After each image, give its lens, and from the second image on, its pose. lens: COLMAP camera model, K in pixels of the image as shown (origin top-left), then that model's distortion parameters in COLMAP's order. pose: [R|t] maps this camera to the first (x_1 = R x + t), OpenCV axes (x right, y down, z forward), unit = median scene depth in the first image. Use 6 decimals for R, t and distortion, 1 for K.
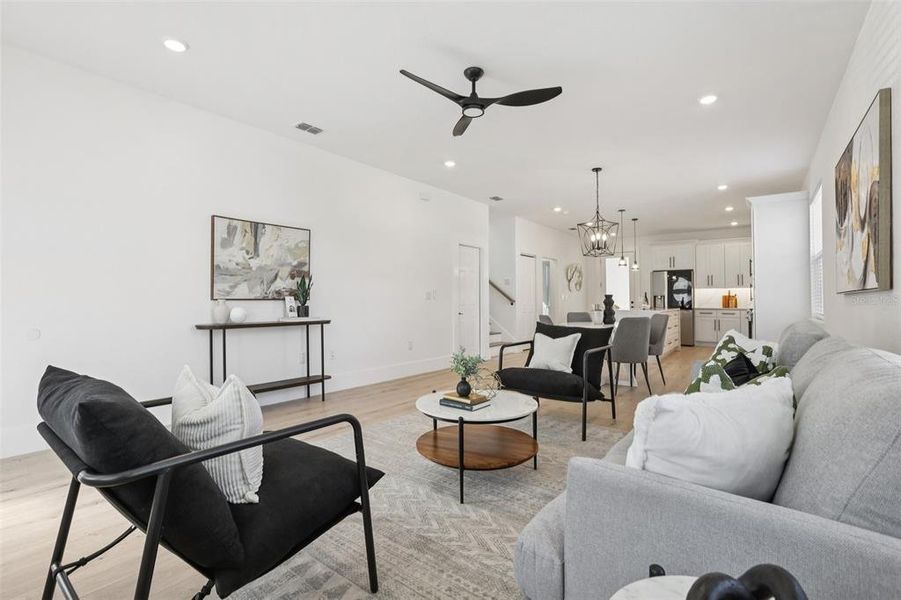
lens RADIAL K [[410.1, 0, 449.0], [0, 410.1, 296.1], [0, 0, 1]] dist [-0.043558, 0.013091]
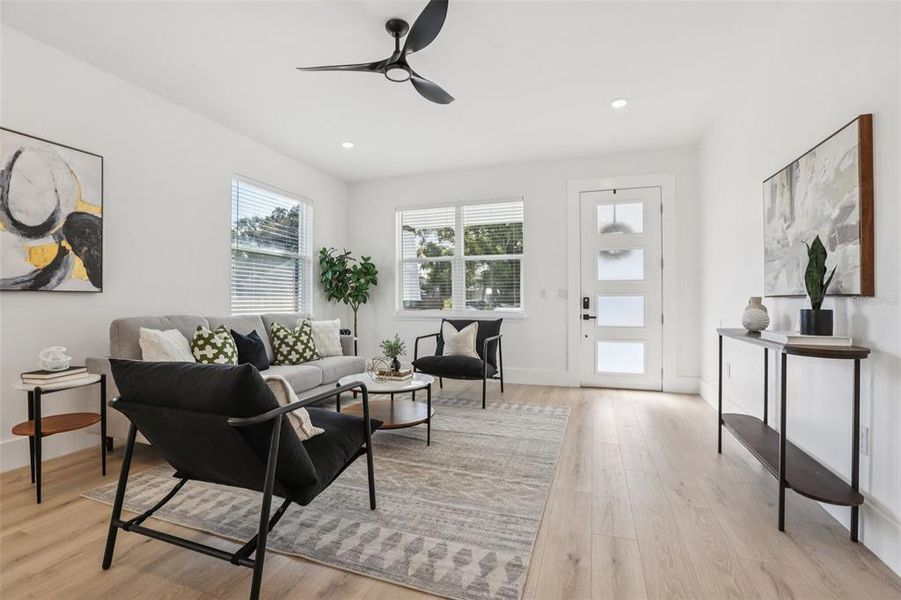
lens RADIAL K [[410.1, 0, 449.8], [0, 410.1, 297.7], [0, 0, 1]] dist [-0.043558, 0.013091]
pose [[-0.950968, -0.000632, -0.309288, 0.115832], [0.005154, 0.999827, -0.017889, 0.012567], [0.309245, -0.018606, -0.950800, 0.966476]]
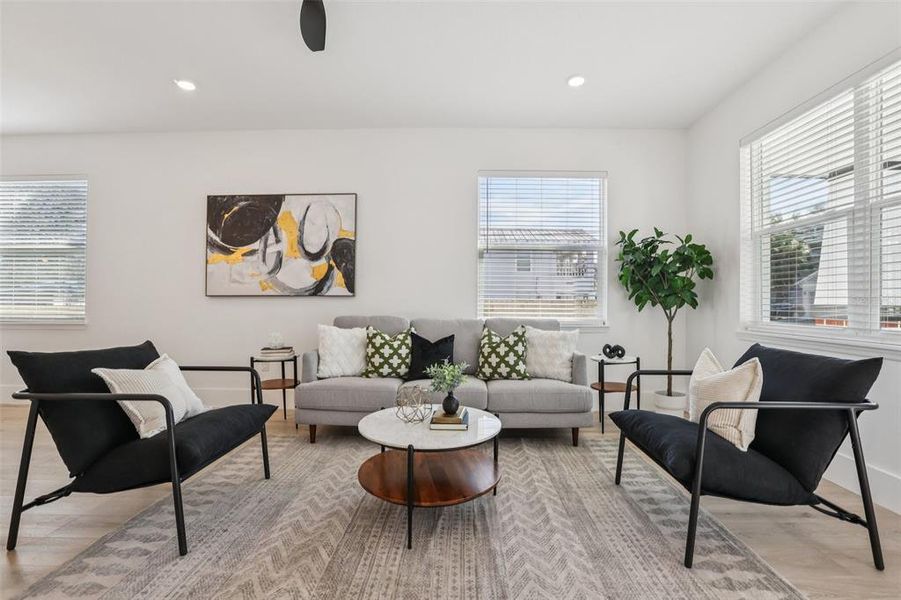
lens RADIAL K [[410.1, 0, 453.2], [0, 410.1, 305.5], [0, 0, 1]] dist [-0.043558, 0.013091]
pose [[-0.593106, -0.026089, 0.804701, -0.282073], [-0.011320, 0.999646, 0.024066, -0.007559], [-0.805045, 0.005164, -0.593192, 0.626422]]
